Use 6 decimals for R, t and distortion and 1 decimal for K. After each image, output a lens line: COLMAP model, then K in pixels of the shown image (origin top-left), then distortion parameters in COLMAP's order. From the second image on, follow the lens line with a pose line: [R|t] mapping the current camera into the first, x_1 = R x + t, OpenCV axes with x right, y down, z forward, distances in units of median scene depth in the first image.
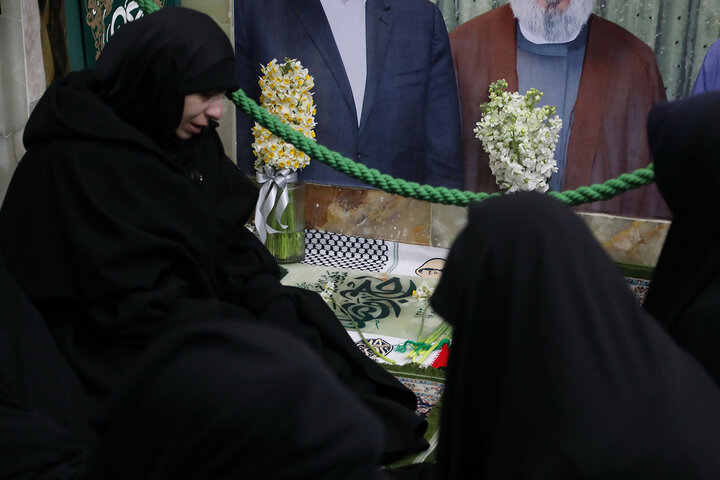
lens RADIAL K [[1625.1, 0, 429.4], [0, 1625.1, 270.7], [0, 0, 1]] dist [0.288535, 0.000000]
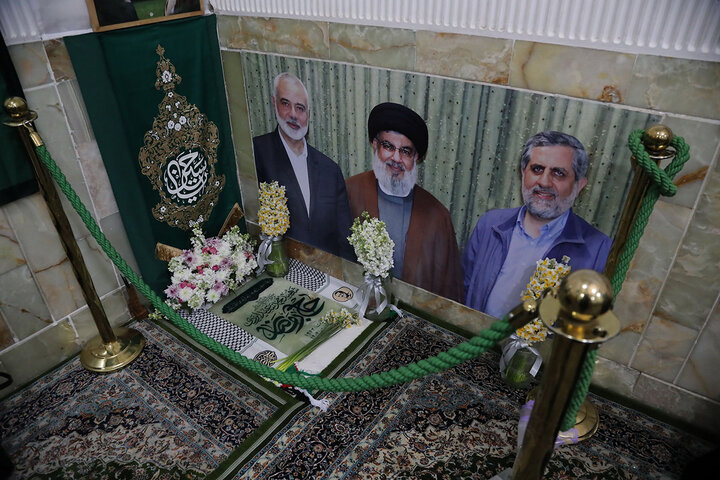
lens RADIAL K [[482.7, 0, 361.4], [0, 482.7, 242.3], [0, 0, 1]] dist [-0.125721, 0.062399]
pose [[0.941734, 0.147103, -0.302486, 0.198672], [-0.084431, 0.973886, 0.210754, -0.192818], [0.325589, -0.172935, 0.929562, 0.509901]]
